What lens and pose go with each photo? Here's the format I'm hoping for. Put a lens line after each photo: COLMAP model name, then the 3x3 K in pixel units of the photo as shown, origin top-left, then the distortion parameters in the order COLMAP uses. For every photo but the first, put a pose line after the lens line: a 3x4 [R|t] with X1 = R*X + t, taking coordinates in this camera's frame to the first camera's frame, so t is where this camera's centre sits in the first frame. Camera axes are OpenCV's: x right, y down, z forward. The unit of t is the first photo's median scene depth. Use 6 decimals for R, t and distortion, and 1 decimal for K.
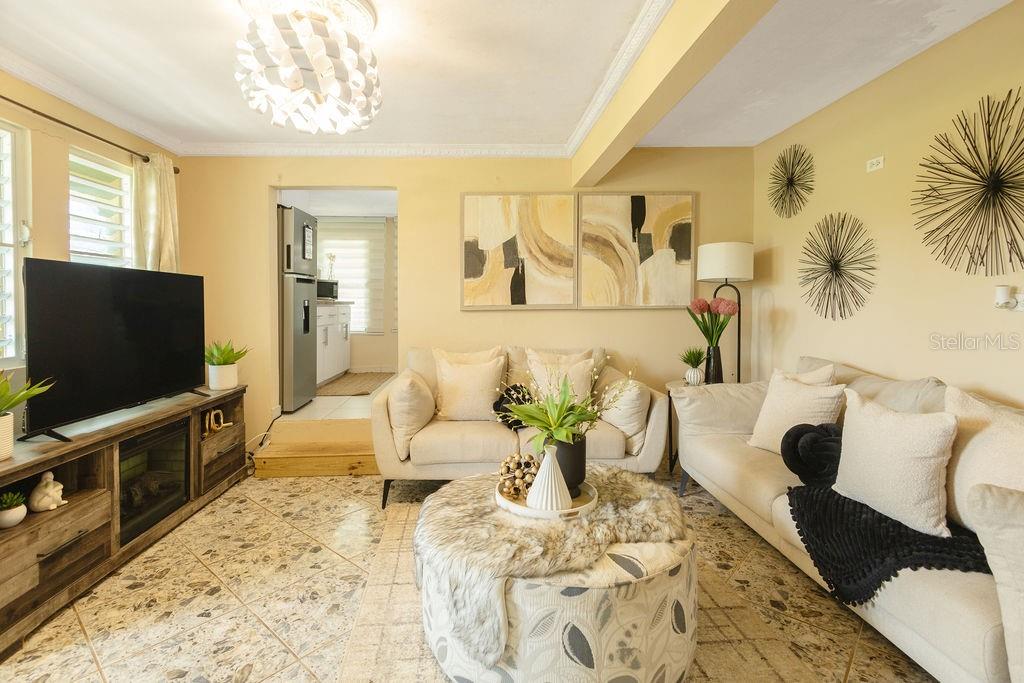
lens RADIAL K [[514.0, 0, 511.9], [0, 514.0, 312.7], [0, 0, 1]] dist [0.002284, 0.000041]
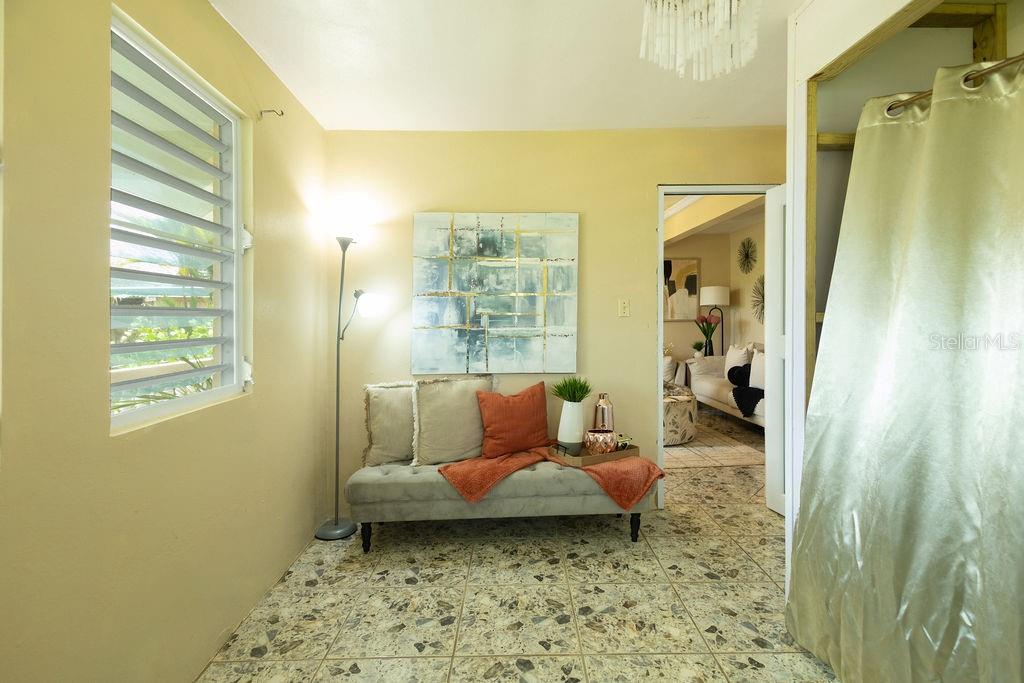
lens RADIAL K [[514.0, 0, 511.9], [0, 514.0, 312.7], [0, 0, 1]] dist [0.002284, 0.000041]
pose [[0.999680, -0.003767, -0.025011, -0.290060], [0.002926, 0.999431, -0.033595, 0.024707], [0.025123, 0.033511, 0.999123, -0.924911]]
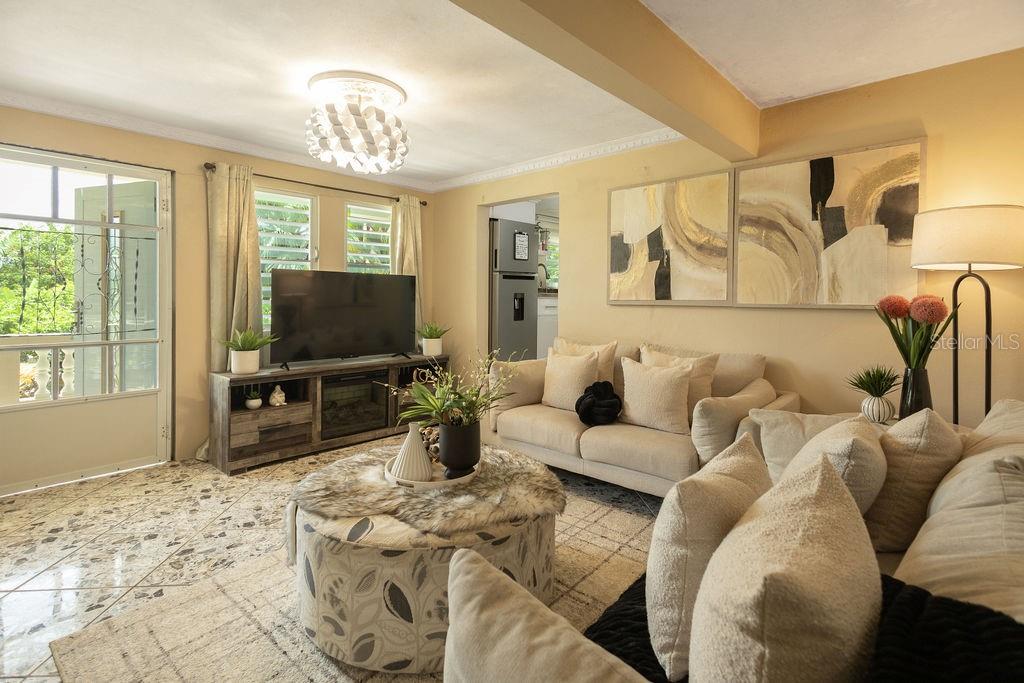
lens RADIAL K [[497.2, 0, 511.8], [0, 497.2, 291.5], [0, 0, 1]] dist [0.004393, 0.000323]
pose [[0.696298, 0.006782, -0.717721, 0.476828], [-0.027913, 0.999455, -0.017635, -0.007246], [0.717210, 0.032313, 0.696108, 0.179529]]
